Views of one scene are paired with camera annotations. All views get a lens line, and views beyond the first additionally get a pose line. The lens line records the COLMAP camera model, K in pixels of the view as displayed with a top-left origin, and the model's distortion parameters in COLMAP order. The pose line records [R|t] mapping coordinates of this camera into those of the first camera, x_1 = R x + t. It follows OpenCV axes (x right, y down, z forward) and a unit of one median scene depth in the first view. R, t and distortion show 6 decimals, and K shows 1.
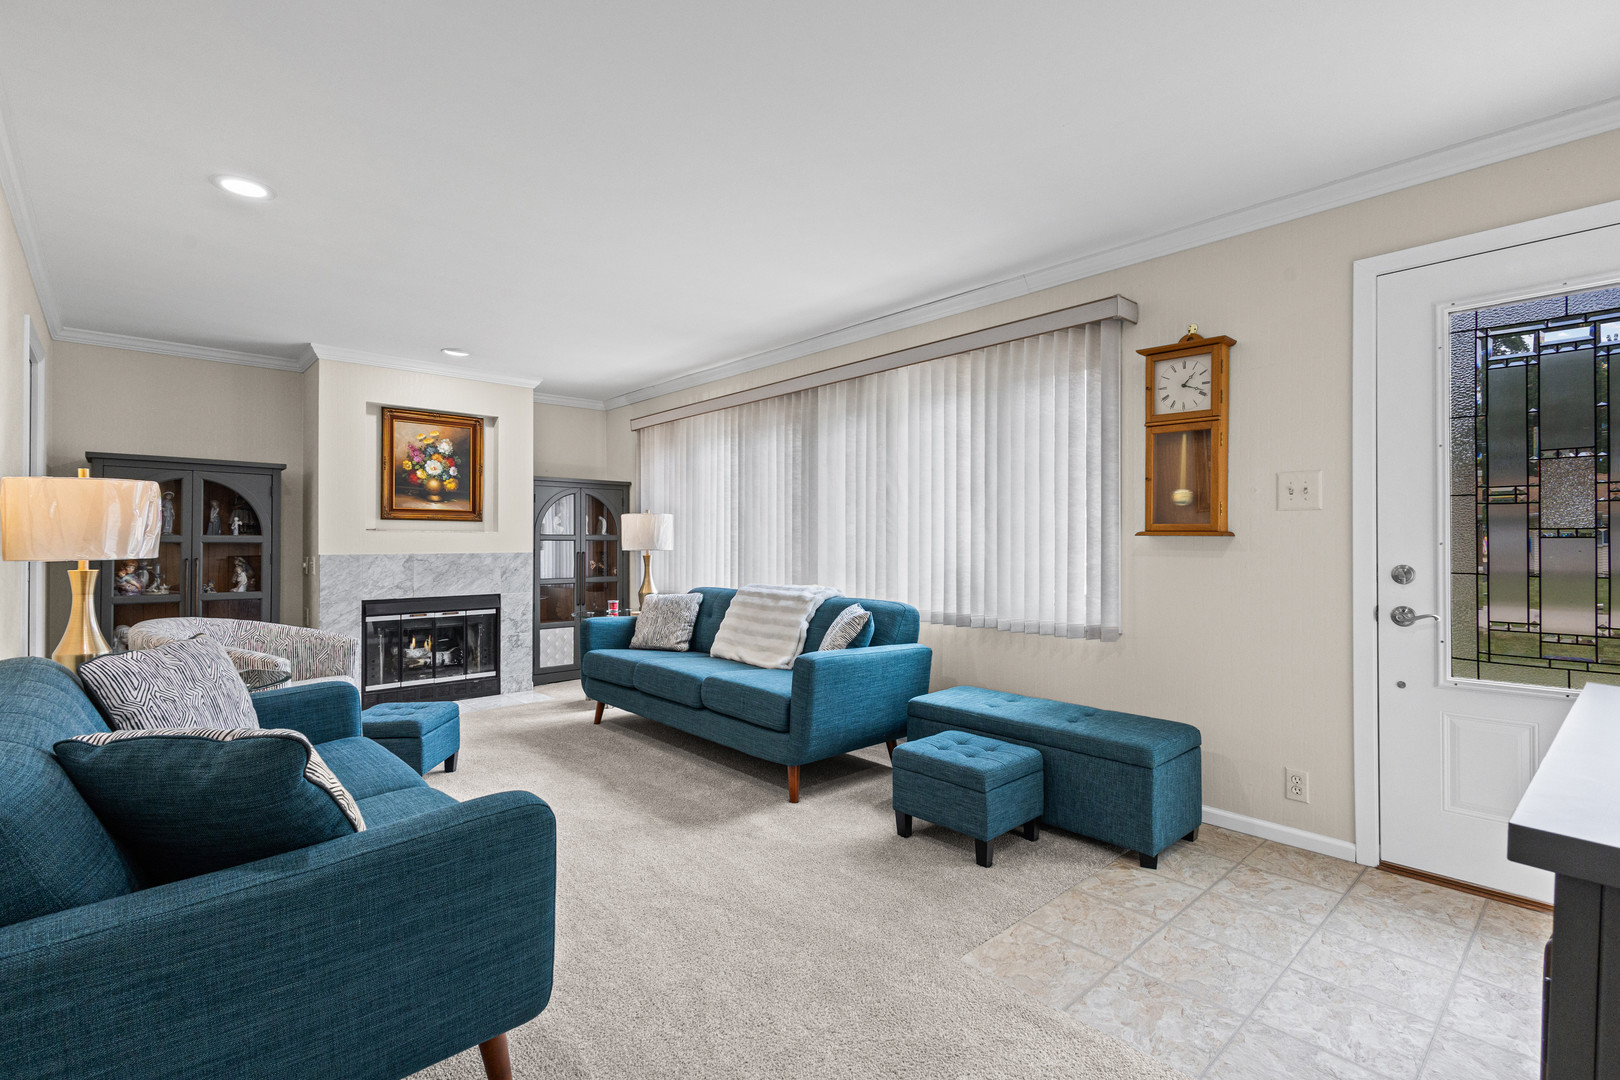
lens RADIAL K [[734.8, 0, 815.4], [0, 734.8, 534.9], [0, 0, 1]] dist [0.004407, 0.000211]
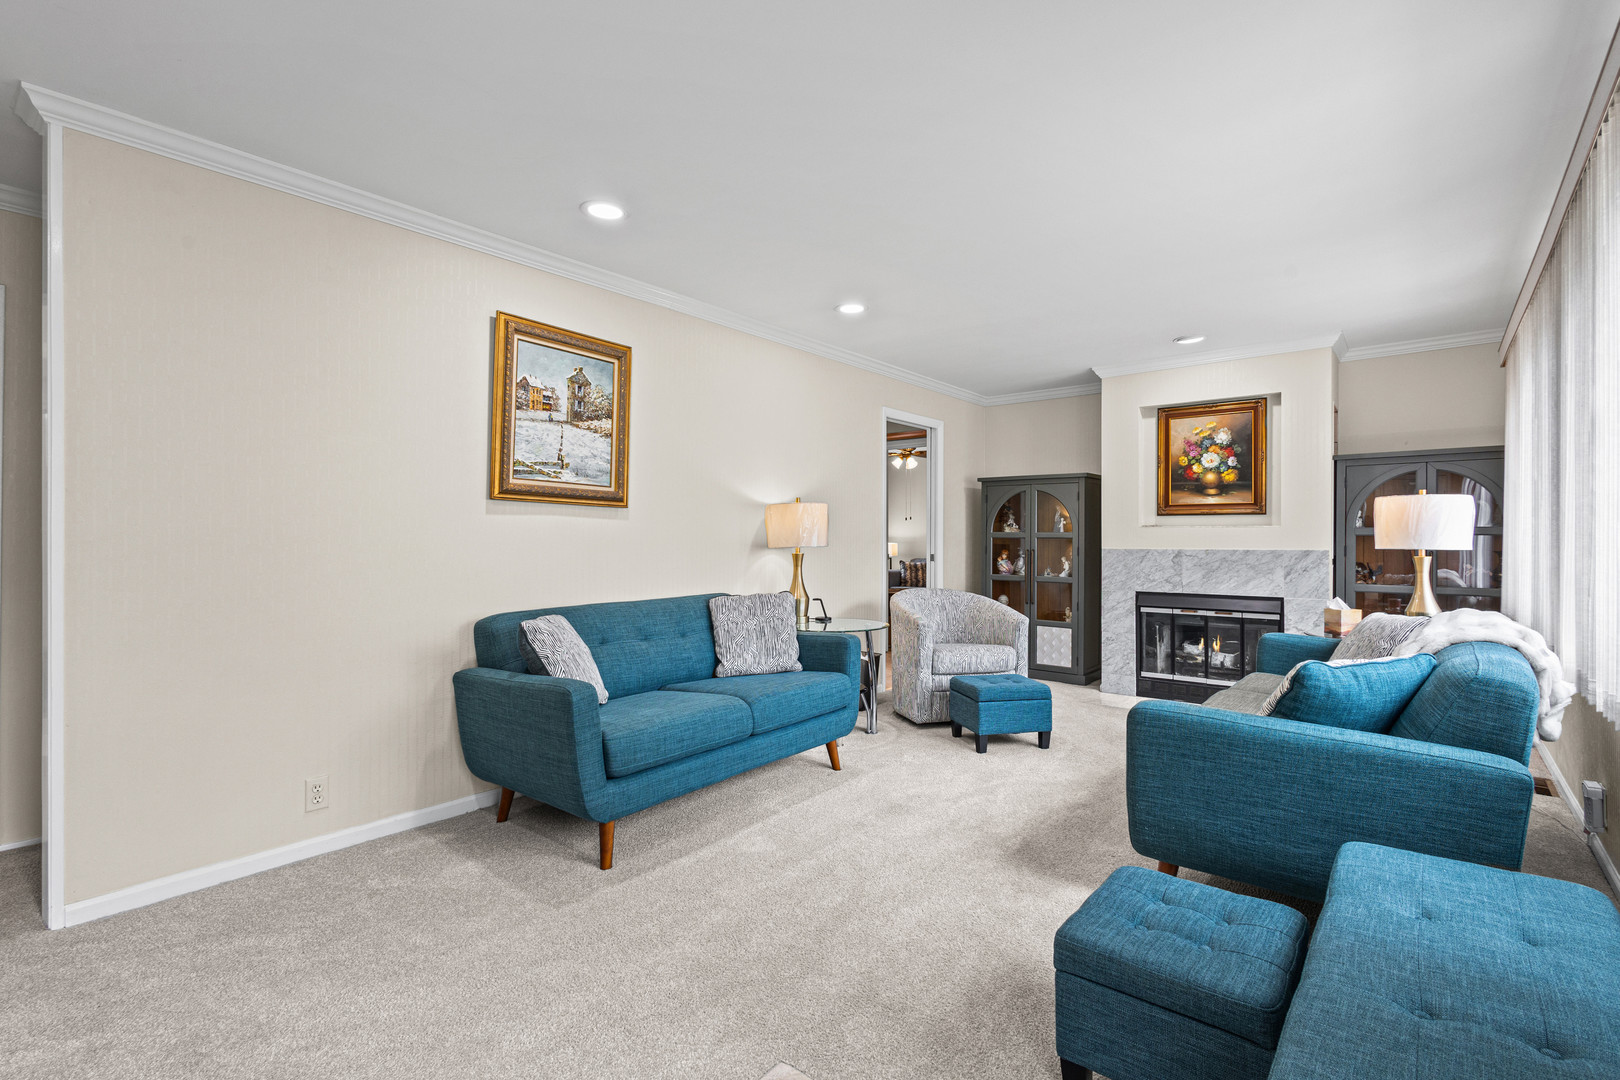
lens RADIAL K [[746.3, 0, 810.0], [0, 746.3, 540.0], [0, 0, 1]] dist [0.002011, 0.000098]
pose [[0.142881, 0.004554, -0.989729, 0.379566], [0.012563, 0.999901, 0.006415, 0.000124], [0.989660, -0.013350, 0.142809, 0.345576]]
